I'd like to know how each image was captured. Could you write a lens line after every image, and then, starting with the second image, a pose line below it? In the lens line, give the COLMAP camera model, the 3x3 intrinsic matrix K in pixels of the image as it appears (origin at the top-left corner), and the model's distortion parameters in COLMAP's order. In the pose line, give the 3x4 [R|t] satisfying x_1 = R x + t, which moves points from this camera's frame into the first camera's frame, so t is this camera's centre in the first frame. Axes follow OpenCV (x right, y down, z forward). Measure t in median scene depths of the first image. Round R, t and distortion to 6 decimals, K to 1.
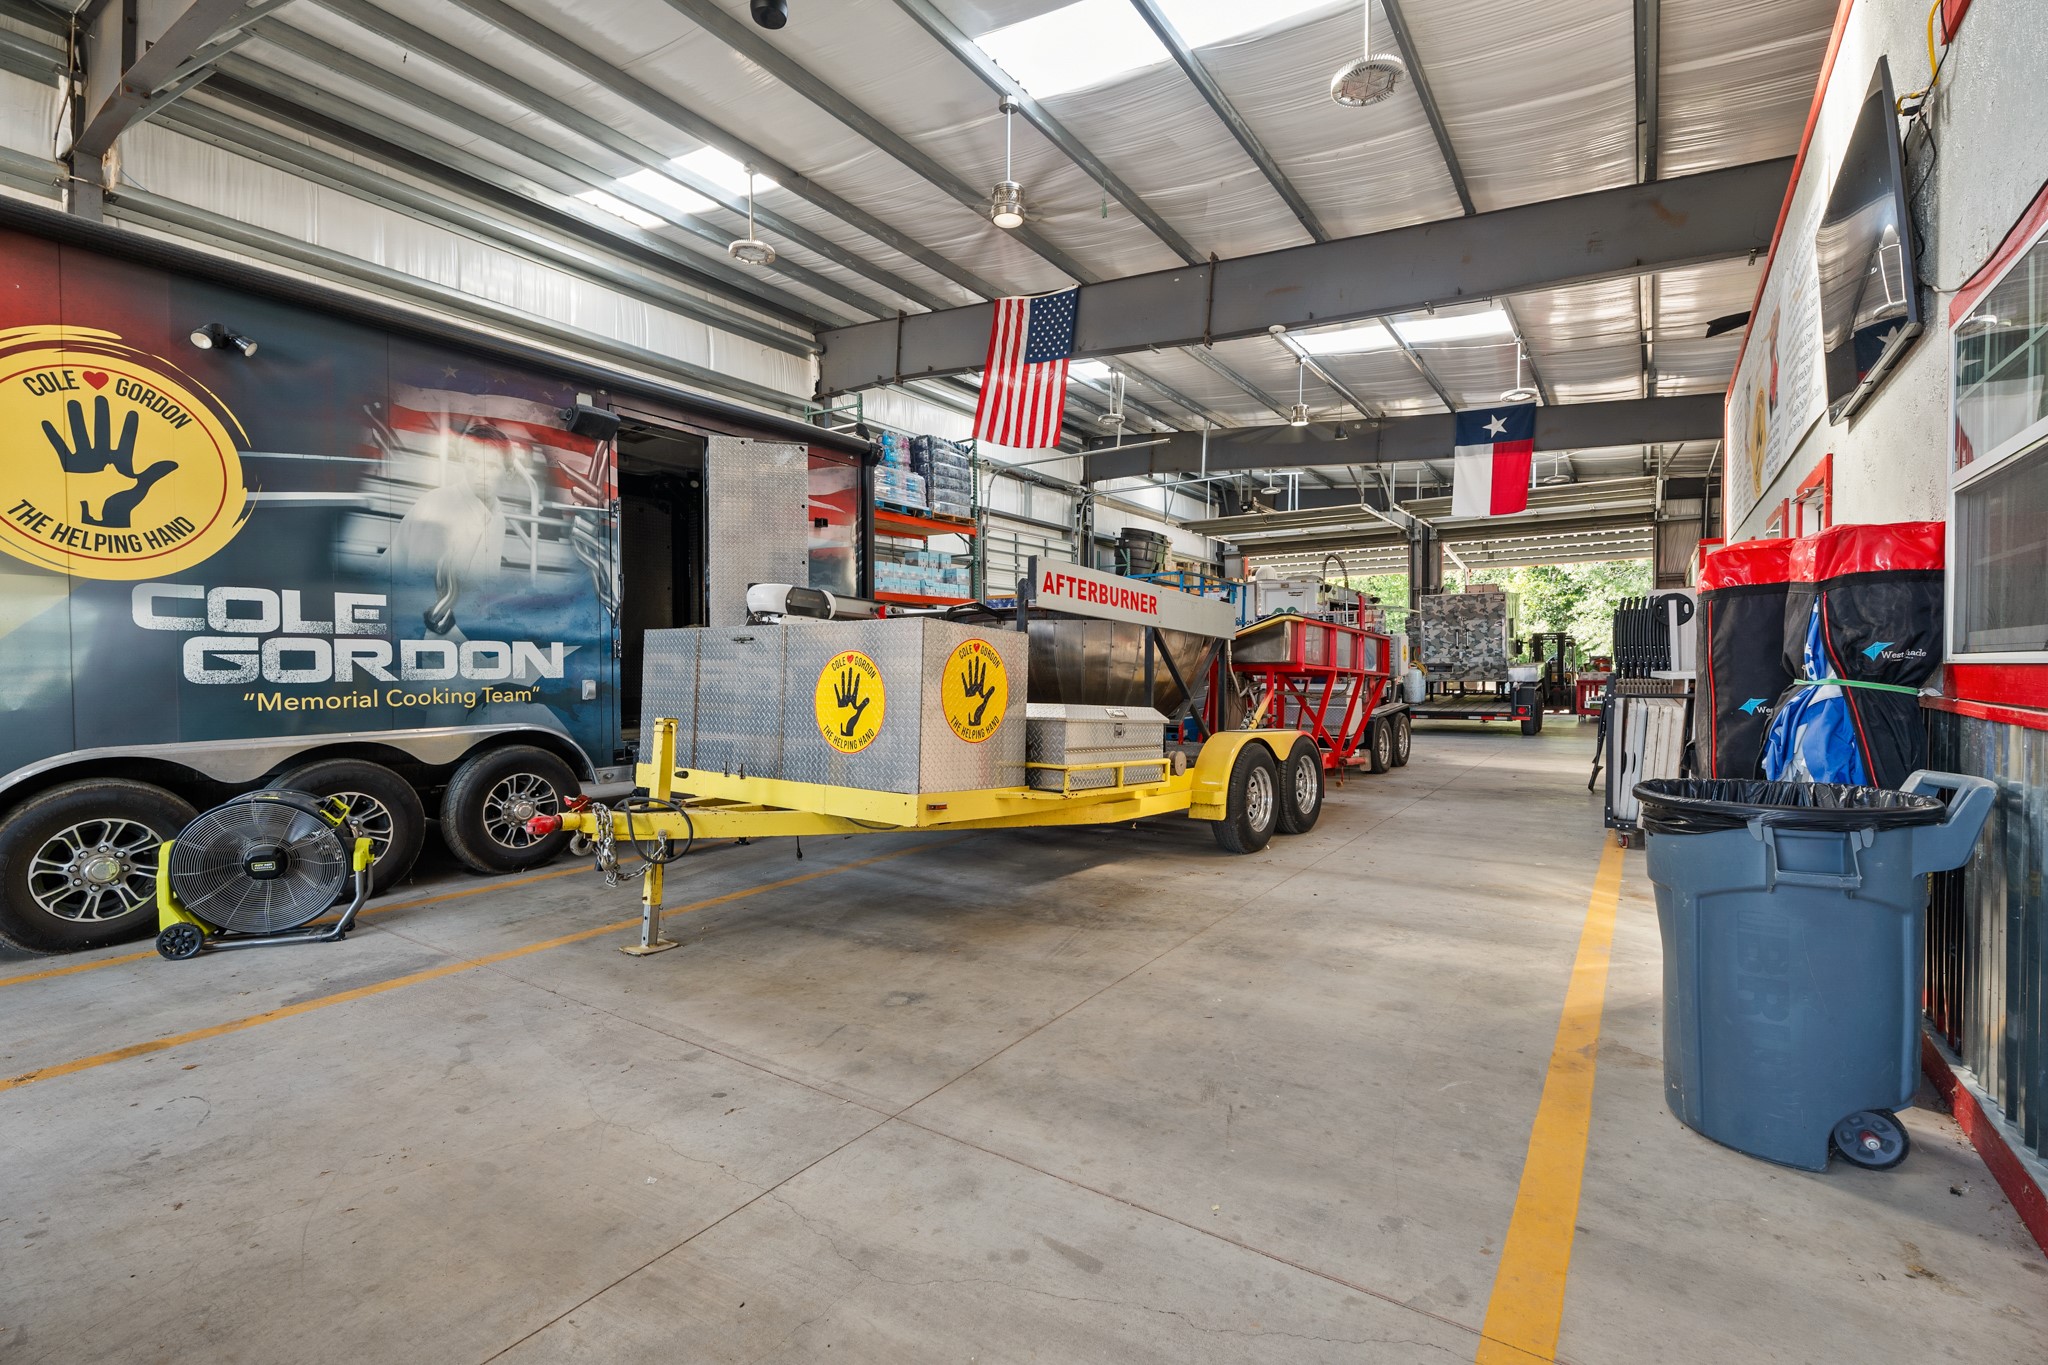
lens RADIAL K [[928.2, 0, 1024.0], [0, 928.2, 682.5], [0, 0, 1]] dist [0.010463, -0.000533]
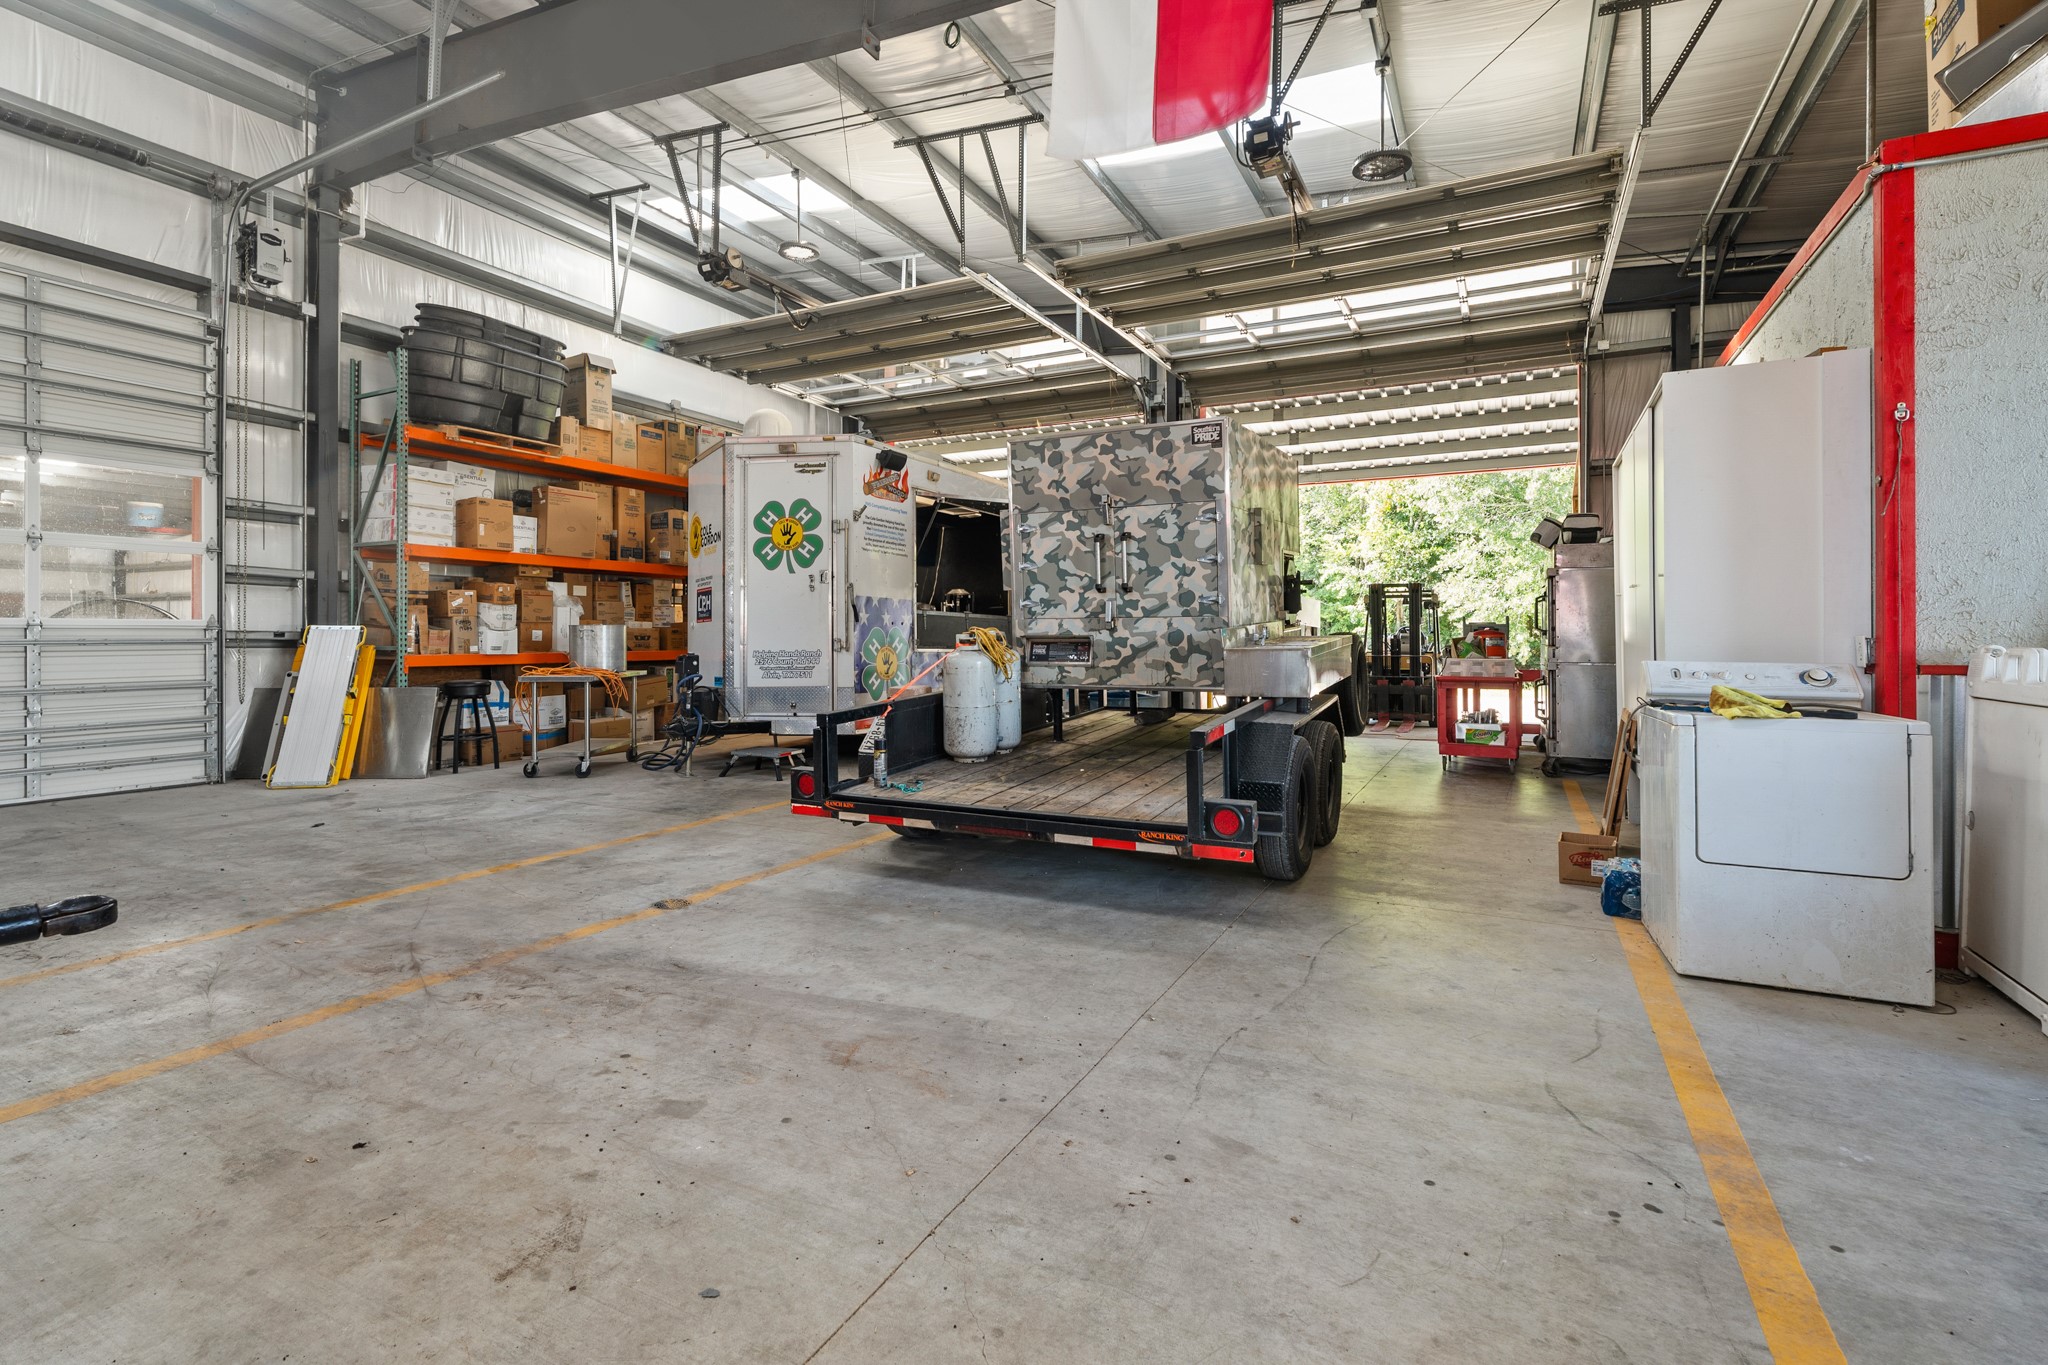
lens RADIAL K [[931.4, 0, 1029.6], [0, 931.4, 631.7], [0, 0, 1]] dist [0.000828, 0.000078]
pose [[0.993506, 0.007538, 0.113530, 0.343410], [-0.004894, 0.999711, -0.023551, -0.011790], [-0.113675, 0.022842, 0.993255, 0.569746]]
